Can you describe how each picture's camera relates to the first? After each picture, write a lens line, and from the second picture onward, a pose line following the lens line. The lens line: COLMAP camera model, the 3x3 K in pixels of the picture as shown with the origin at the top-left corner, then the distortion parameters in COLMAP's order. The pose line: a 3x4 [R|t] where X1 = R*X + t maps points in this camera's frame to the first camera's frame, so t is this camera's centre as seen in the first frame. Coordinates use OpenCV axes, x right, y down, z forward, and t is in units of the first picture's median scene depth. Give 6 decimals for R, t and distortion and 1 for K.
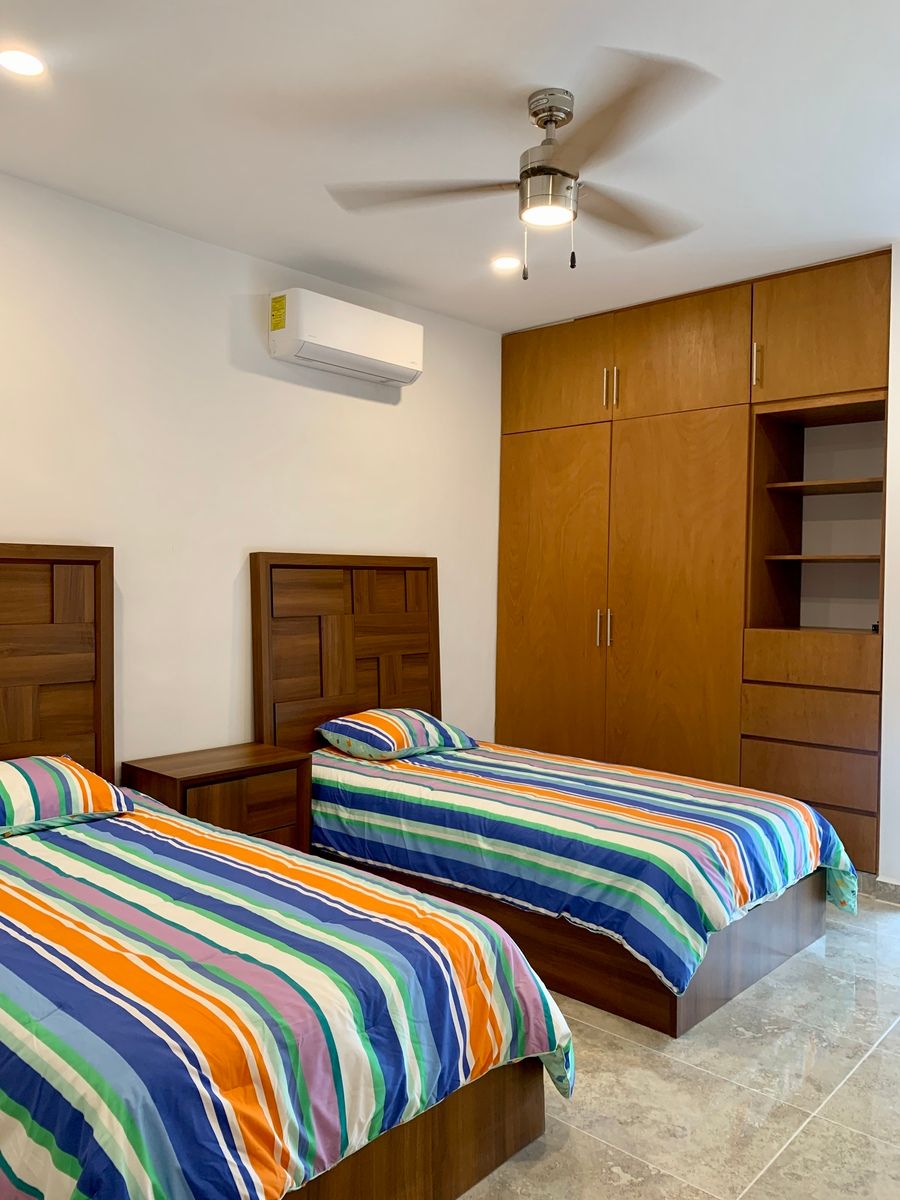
lens RADIAL K [[918.7, 0, 450.5], [0, 918.7, 600.9], [0, 0, 1]] dist [0.014555, -0.015822]
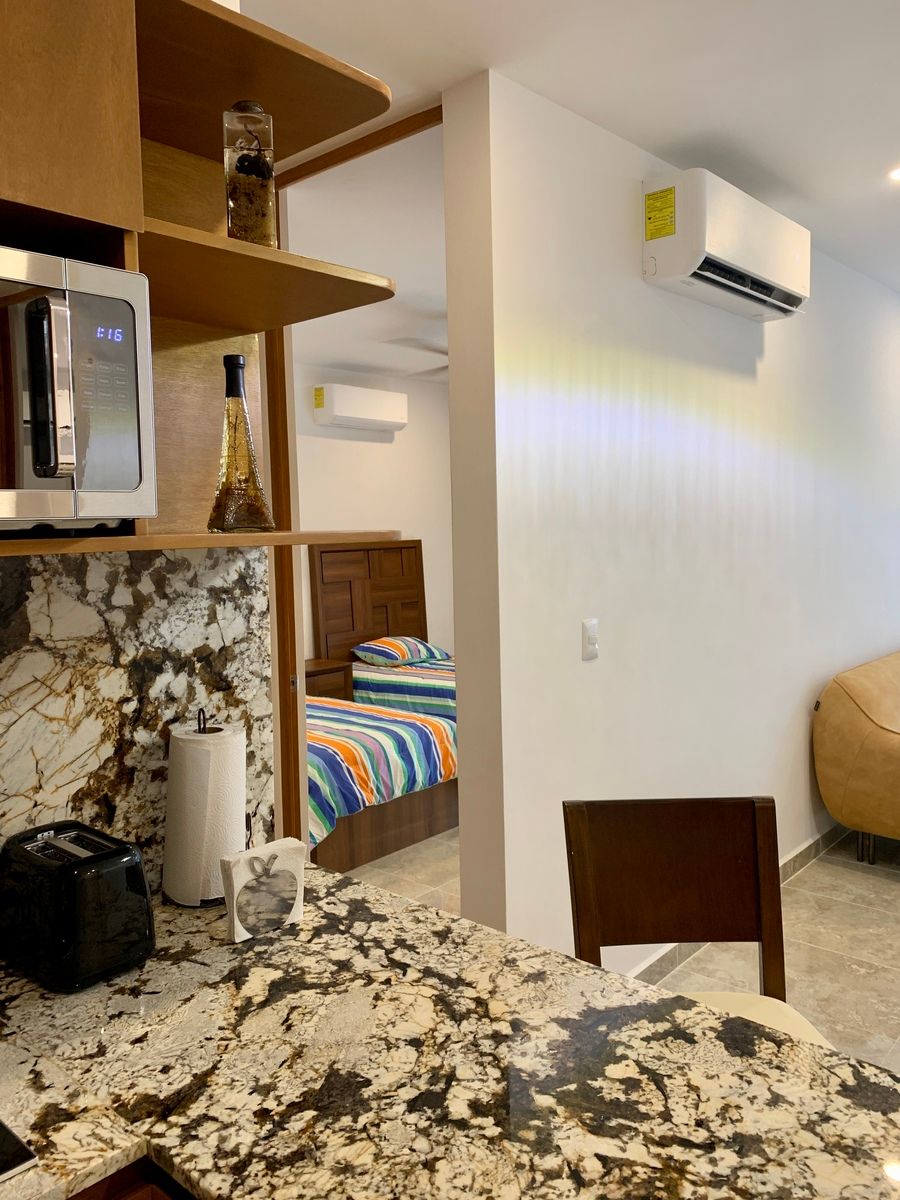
lens RADIAL K [[918.7, 0, 440.0], [0, 918.7, 582.0], [0, 0, 1]] dist [0.014555, -0.015822]
pose [[0.999364, -0.035650, 0.000997, 0.014690], [0.035591, 0.998719, 0.035960, -0.036090], [-0.002278, -0.035902, 0.999353, -0.653031]]
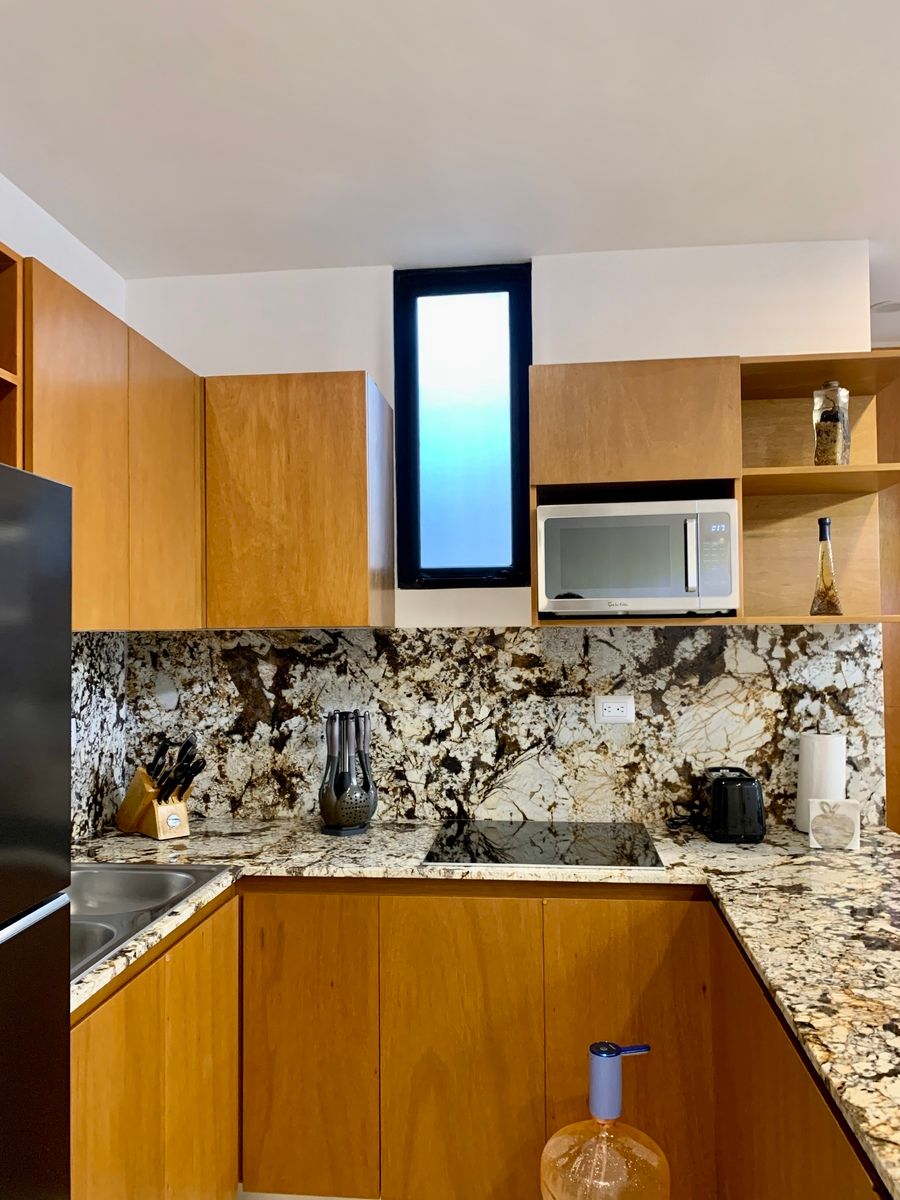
lens RADIAL K [[918.7, 0, 450.0], [0, 918.7, 601.4], [0, 0, 1]] dist [0.014555, -0.015822]
pose [[0.583532, -0.045344, -0.810823, 1.017291], [-0.005014, 0.998220, -0.059433, 0.031199], [0.812074, 0.038746, 0.582266, -1.423189]]
